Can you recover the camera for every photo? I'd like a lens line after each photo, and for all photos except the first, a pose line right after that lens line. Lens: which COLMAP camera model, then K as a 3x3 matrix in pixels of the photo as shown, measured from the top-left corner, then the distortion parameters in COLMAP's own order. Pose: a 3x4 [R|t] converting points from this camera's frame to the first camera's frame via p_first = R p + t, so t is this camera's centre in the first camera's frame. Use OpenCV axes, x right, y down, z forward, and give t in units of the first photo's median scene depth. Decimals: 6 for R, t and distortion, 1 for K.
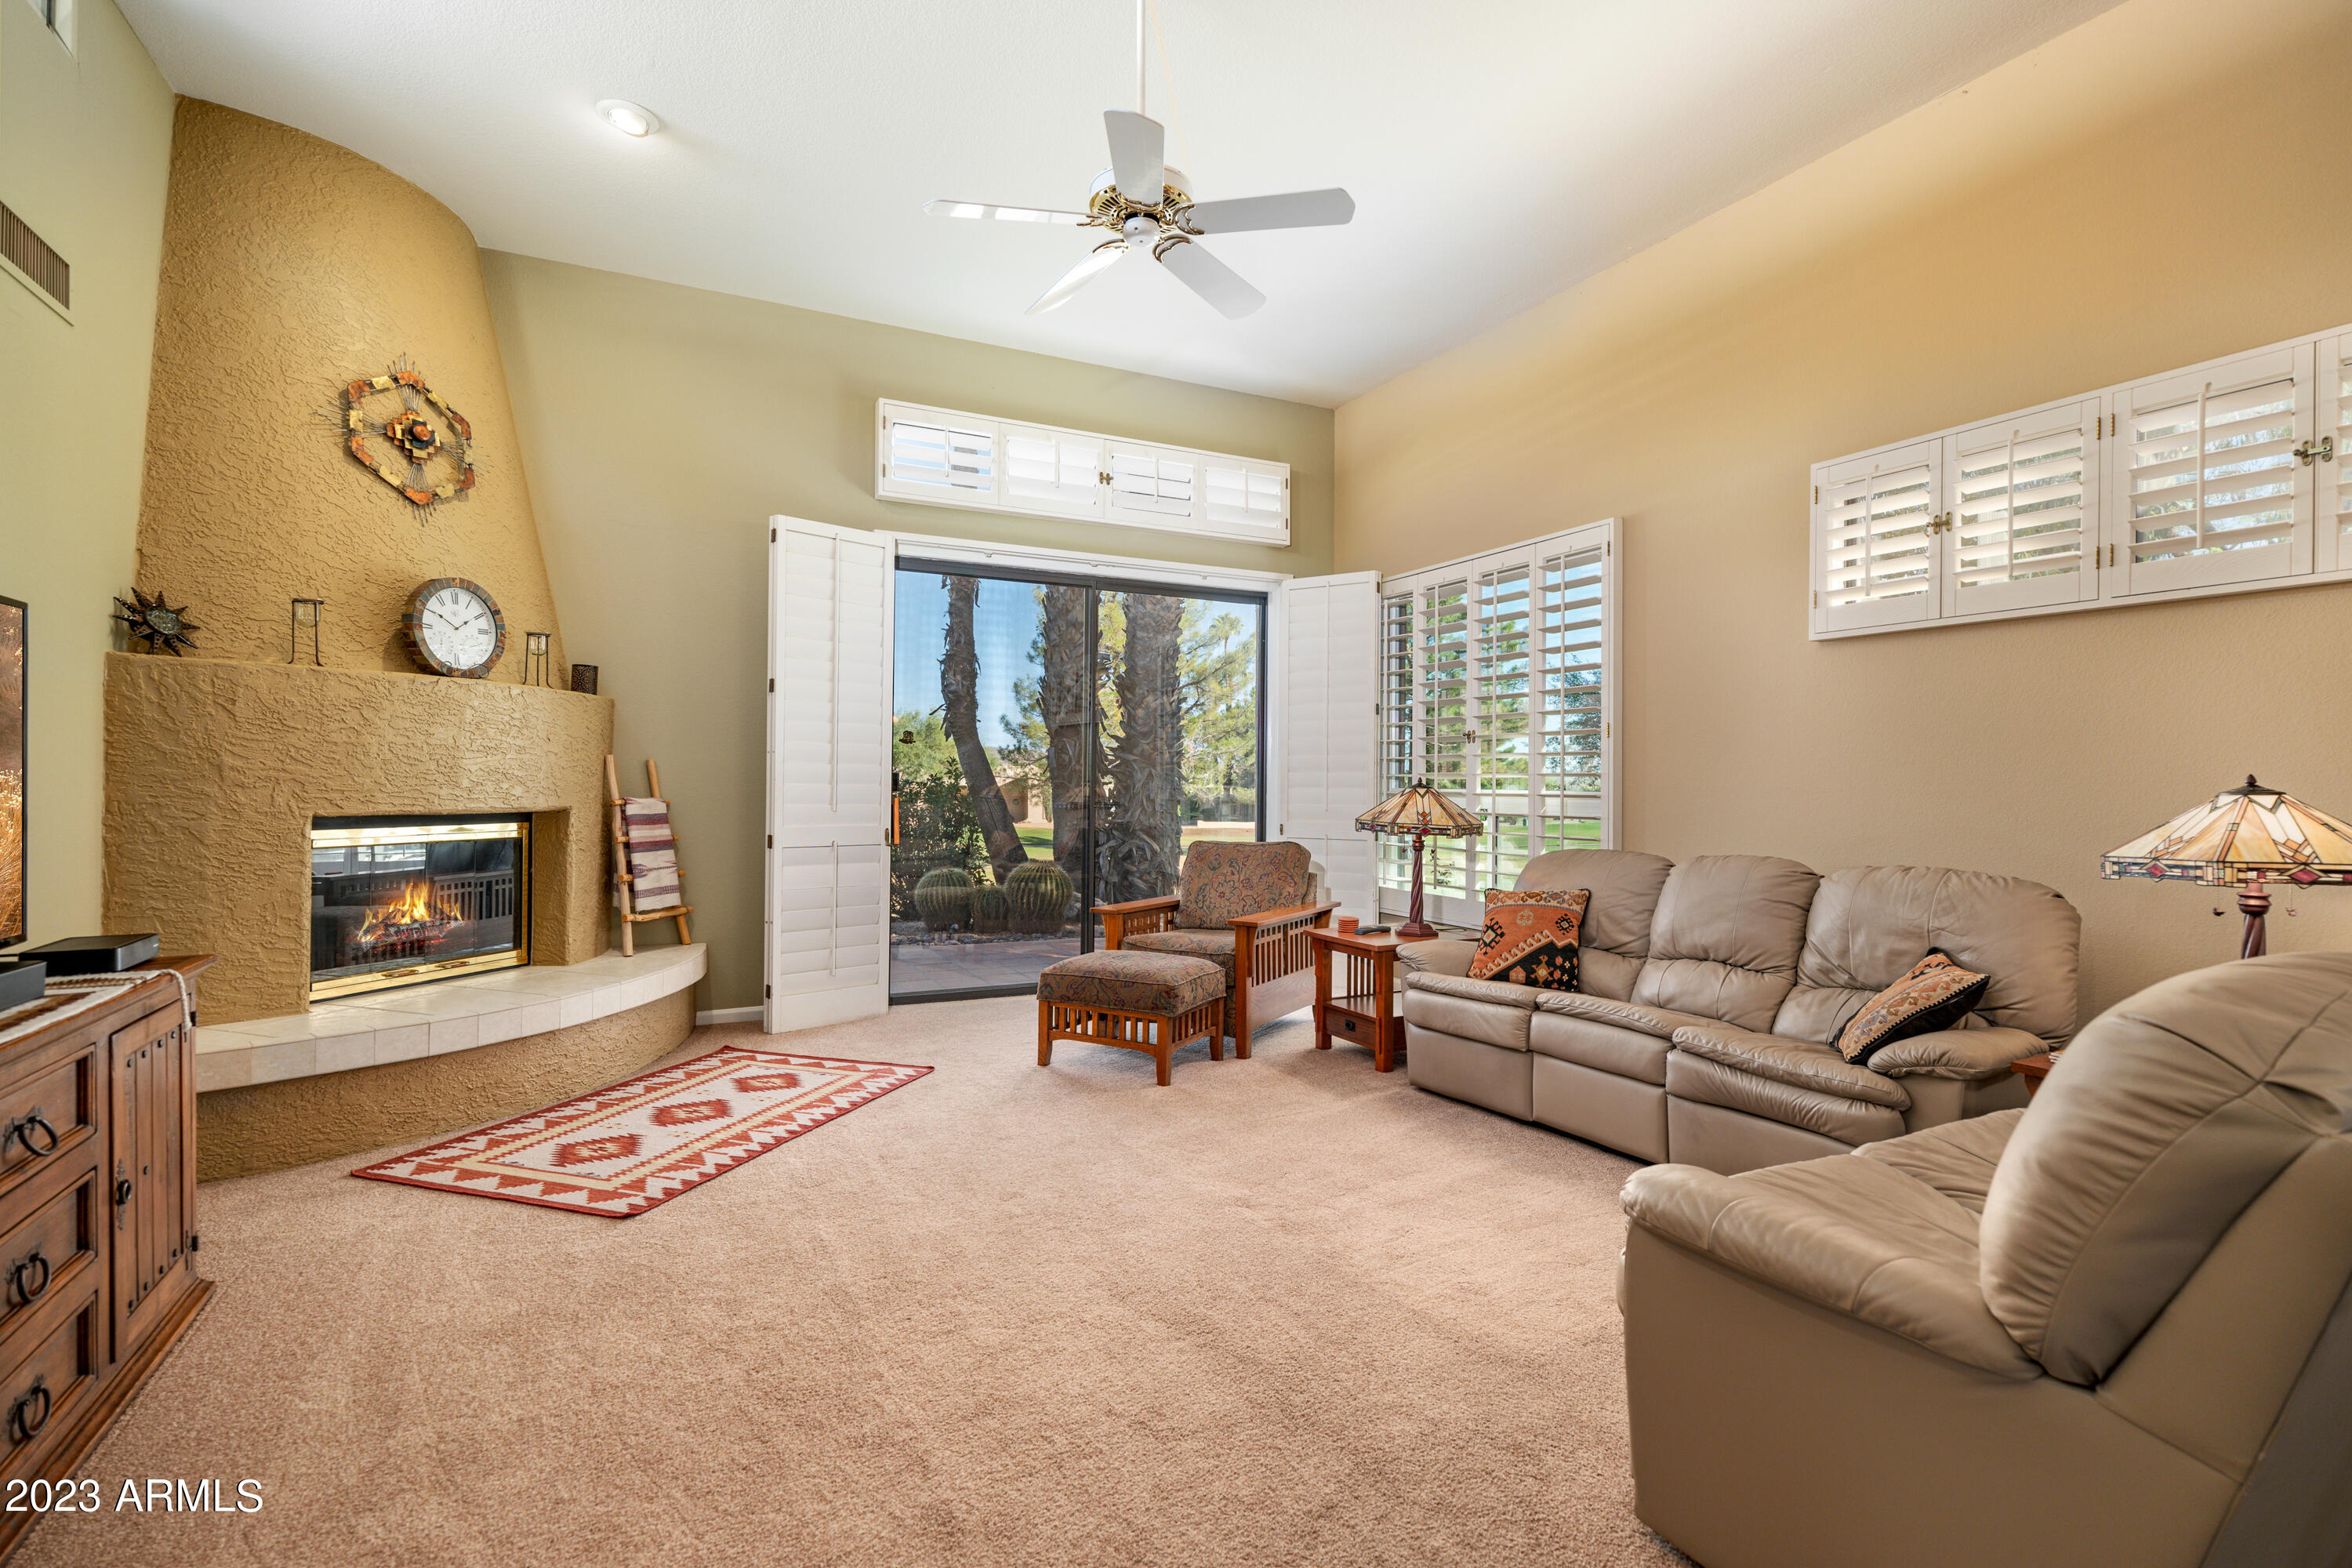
lens RADIAL K [[1104.3, 0, 1176.0], [0, 1104.3, 784.0], [0, 0, 1]] dist [-0.000635, -0.000548]
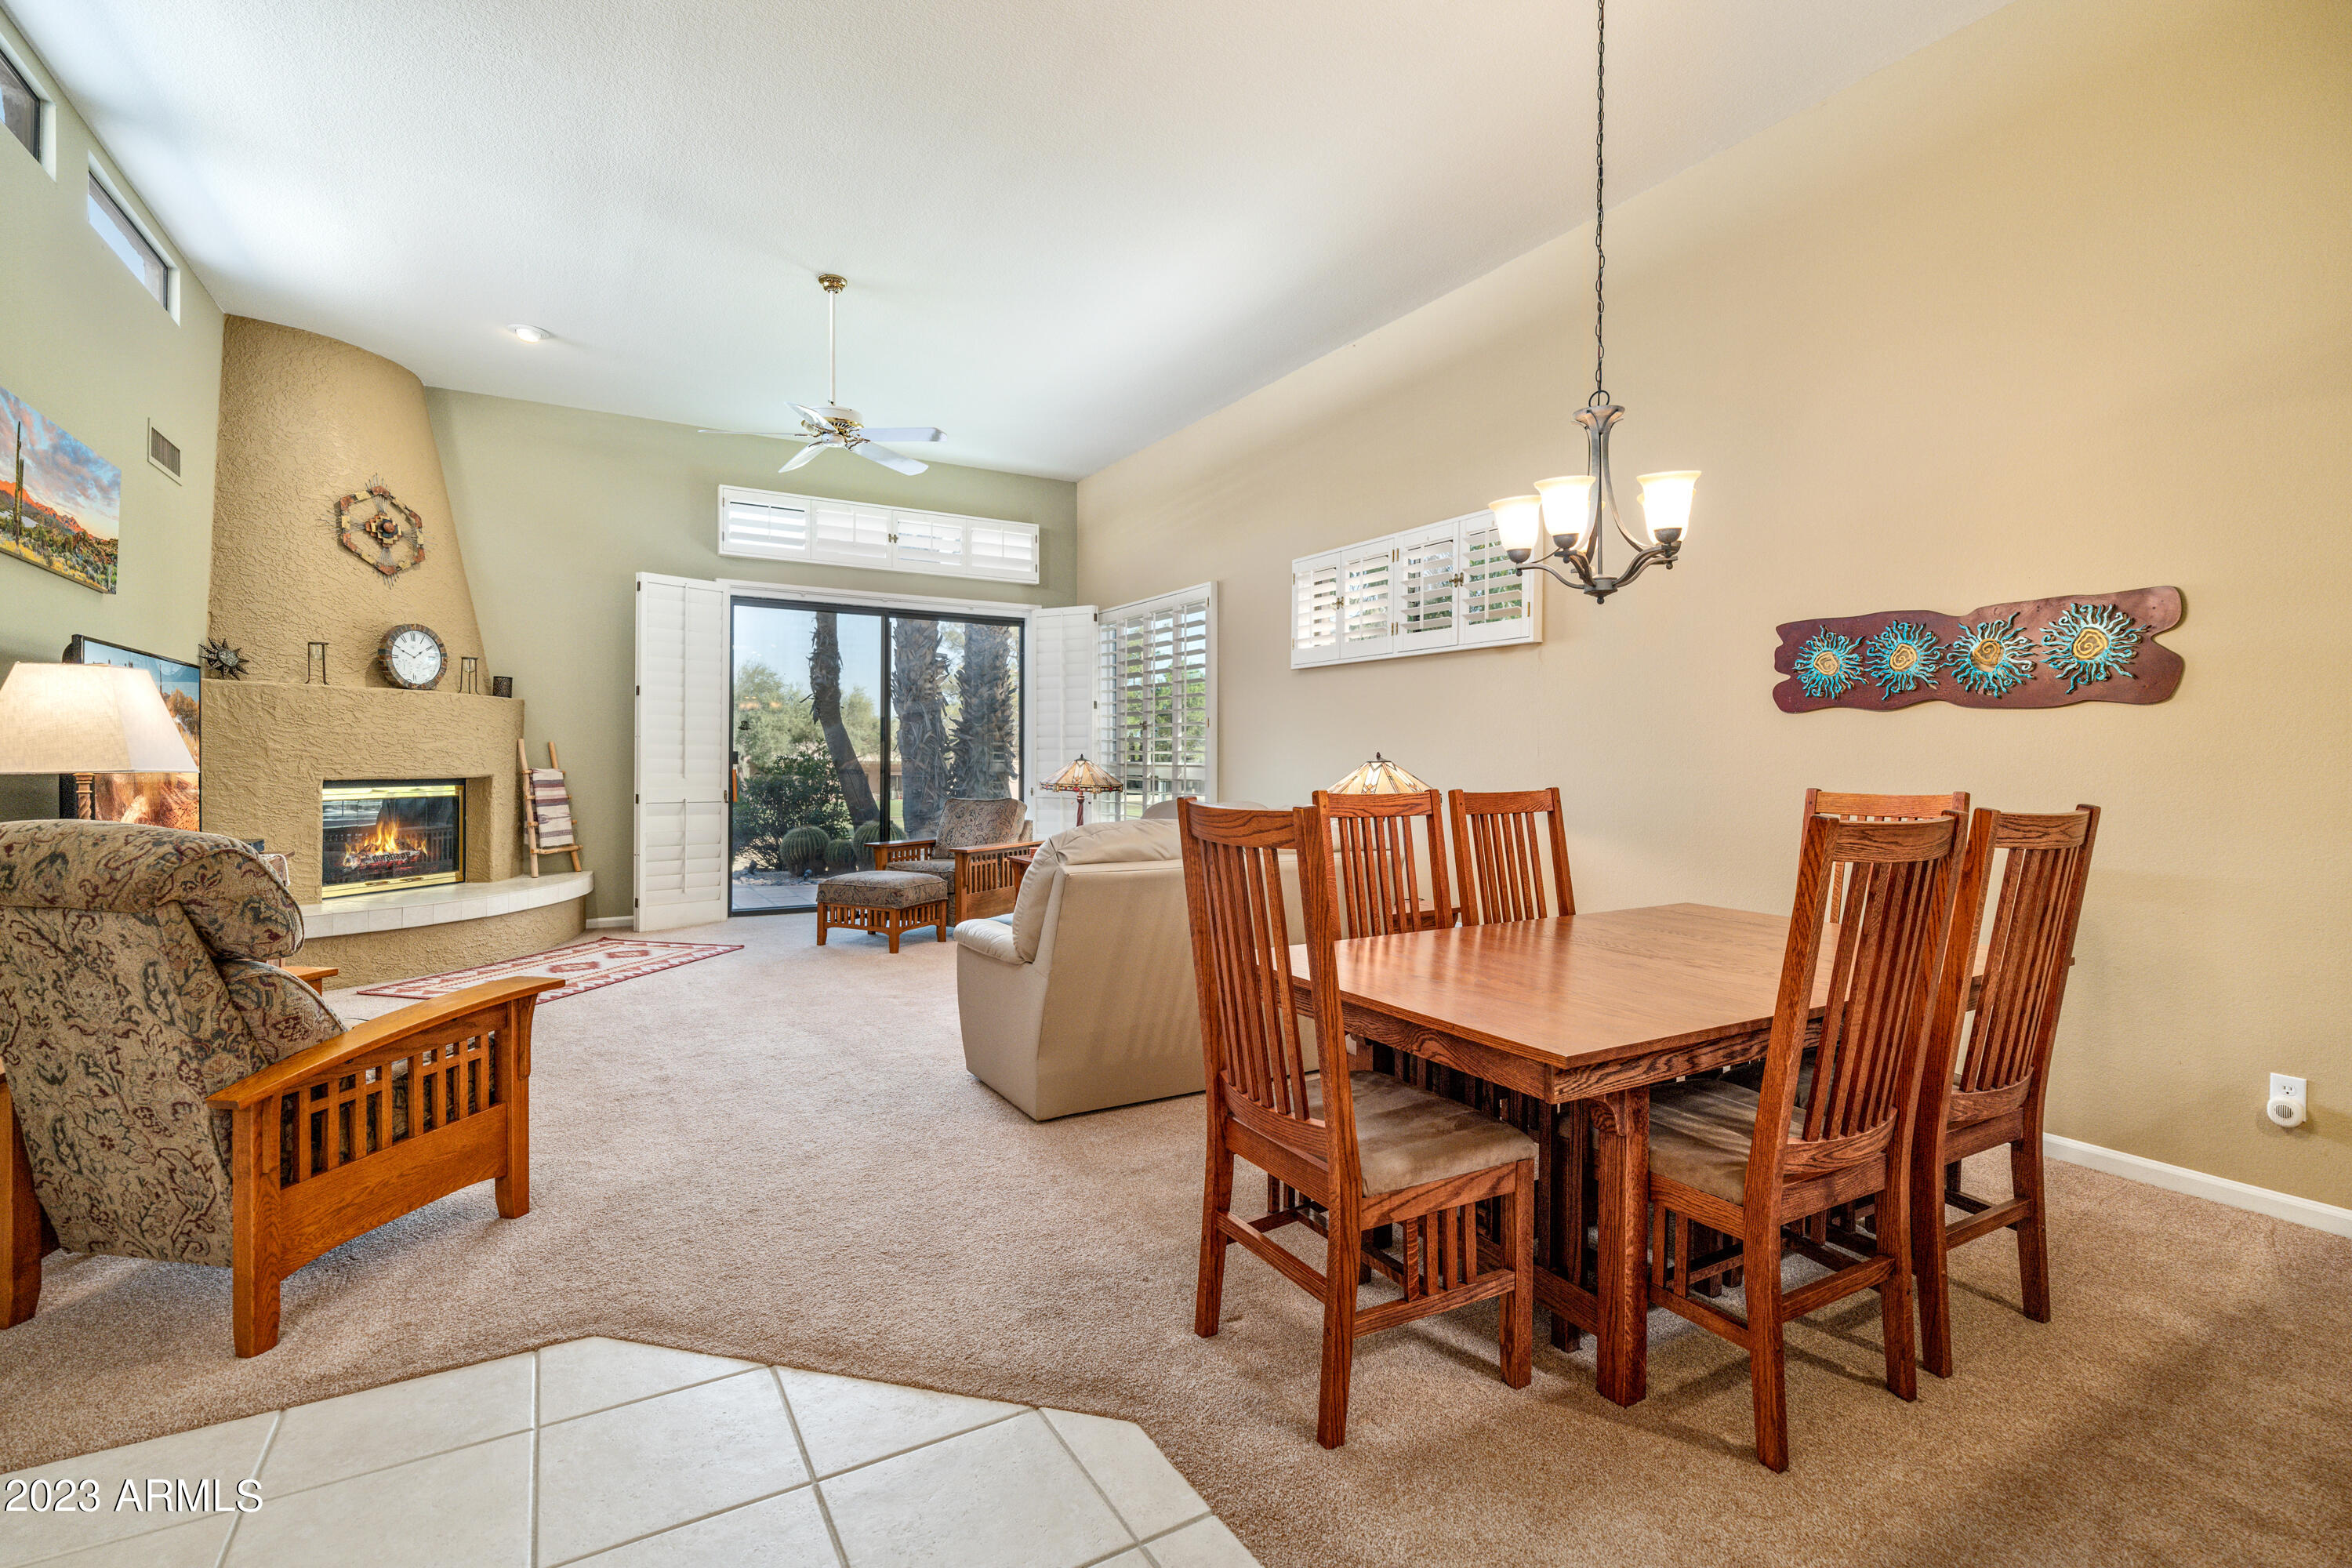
lens RADIAL K [[1065.3, 0, 1172.4], [0, 1065.3, 764.3], [0, 0, 1]] dist [0.001602, 0.000495]
pose [[0.997821, -0.001926, 0.065954, 0.268723], [0.001600, 0.999986, 0.004992, 0.001319], [-0.065963, -0.004876, 0.997810, -0.490805]]
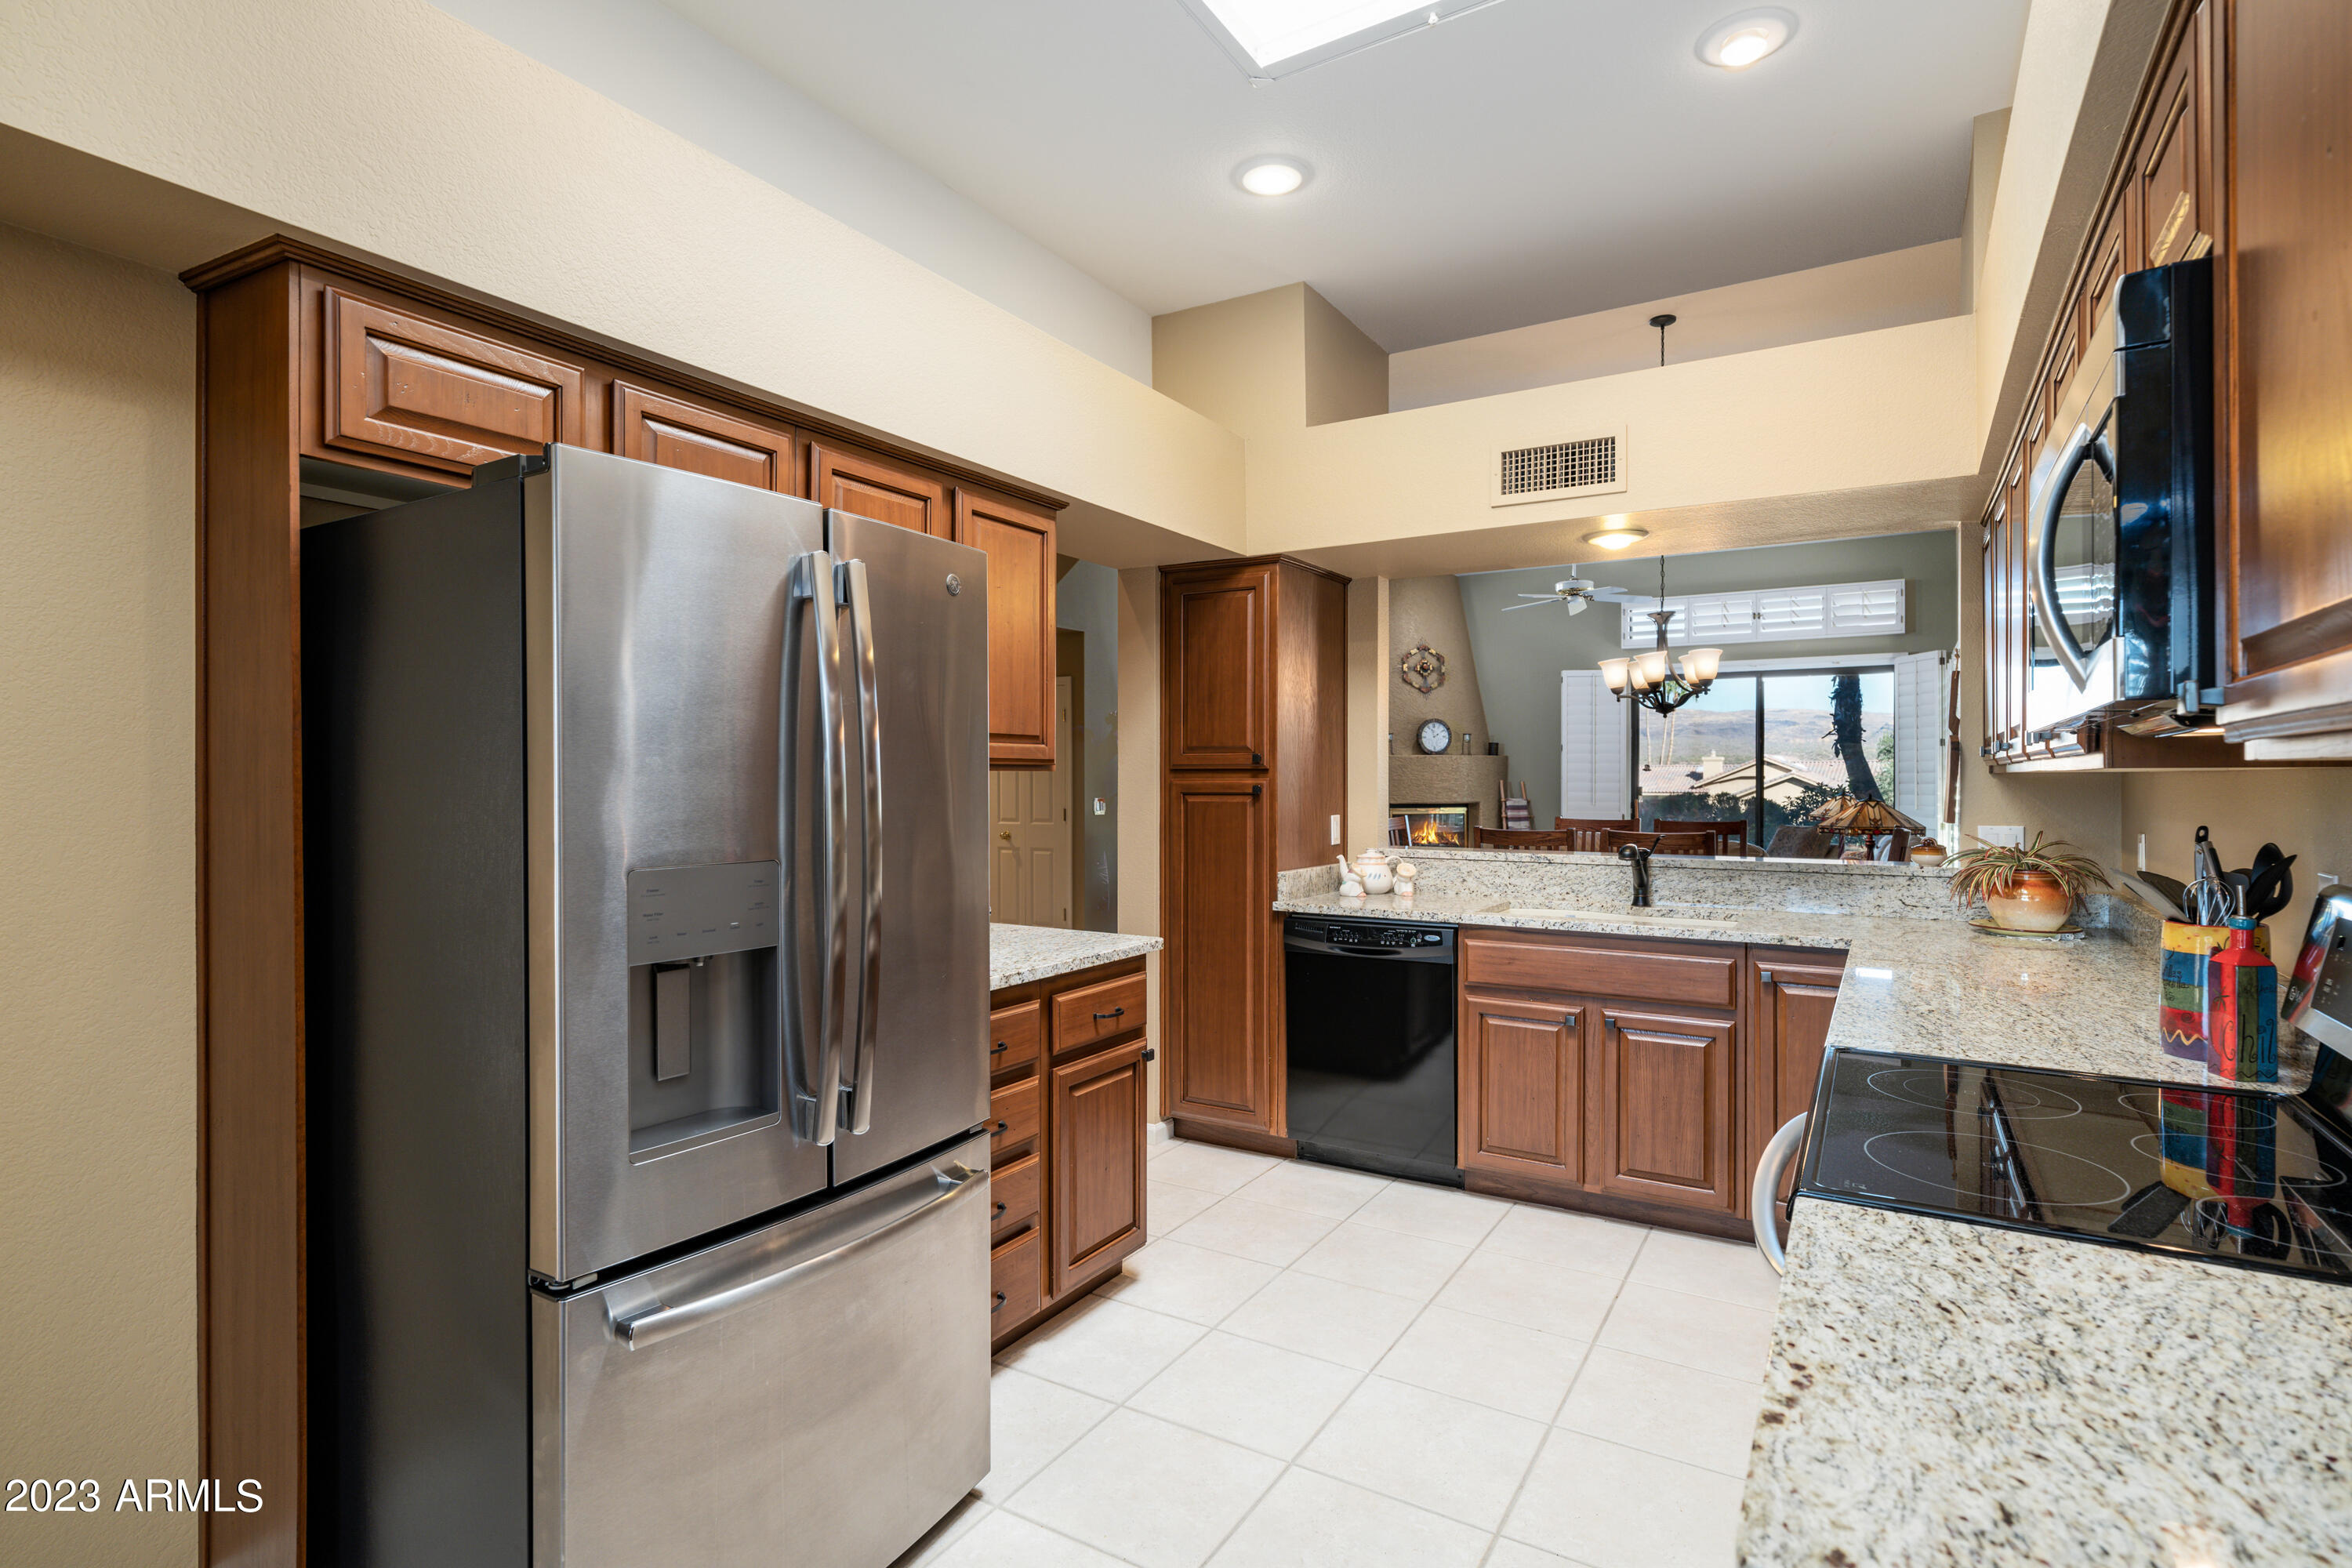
lens RADIAL K [[1194.9, 0, 1176.9], [0, 1194.9, 783.9], [0, 0, 1]] dist [0.000725, -0.000052]
pose [[0.539593, -0.004987, -0.841911, 1.398985], [0.004171, 0.999986, -0.003250, -0.013936], [0.841915, -0.001758, 0.539607, -1.068353]]
